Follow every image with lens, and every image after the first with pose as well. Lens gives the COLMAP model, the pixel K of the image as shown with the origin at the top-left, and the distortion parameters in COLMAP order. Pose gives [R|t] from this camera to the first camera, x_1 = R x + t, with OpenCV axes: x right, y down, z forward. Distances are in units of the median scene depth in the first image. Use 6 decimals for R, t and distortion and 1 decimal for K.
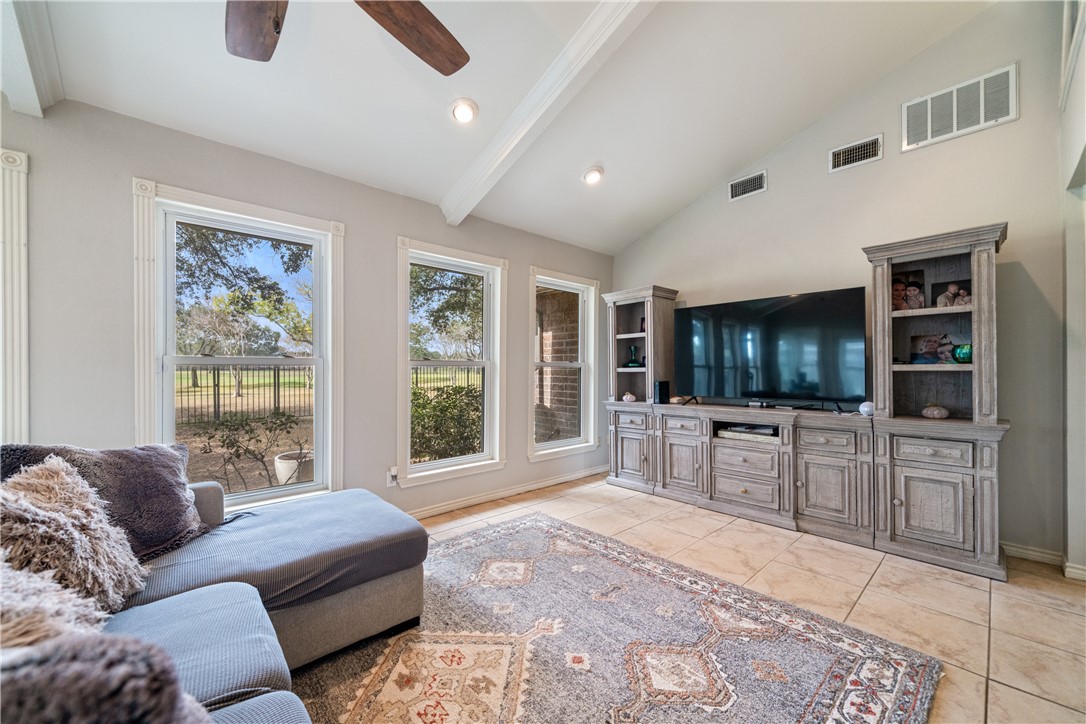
lens RADIAL K [[417.6, 0, 543.5], [0, 417.6, 365.8], [0, 0, 1]] dist [-0.000801, -0.000555]
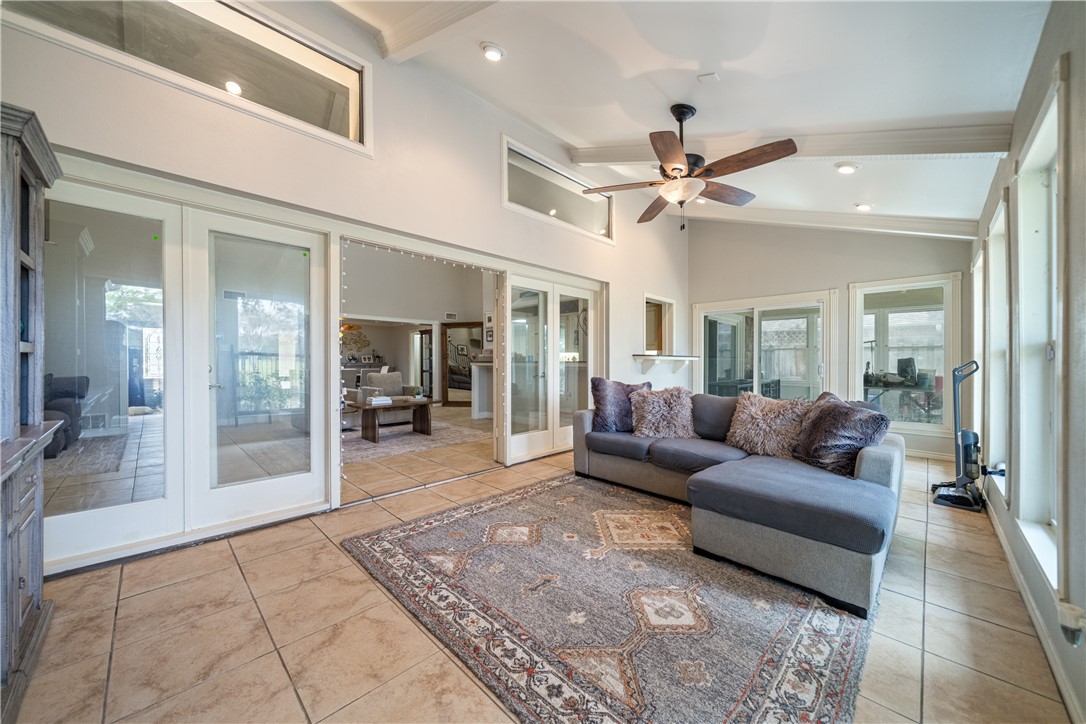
lens RADIAL K [[392.7, 0, 550.7], [0, 392.7, 363.3], [0, 0, 1]] dist [0.003675, 0.000097]
pose [[-0.997515, -0.002483, -0.070406, 0.230003], [-0.002094, 0.999982, -0.005591, 0.039528], [0.070419, -0.005429, -0.997503, 2.170240]]
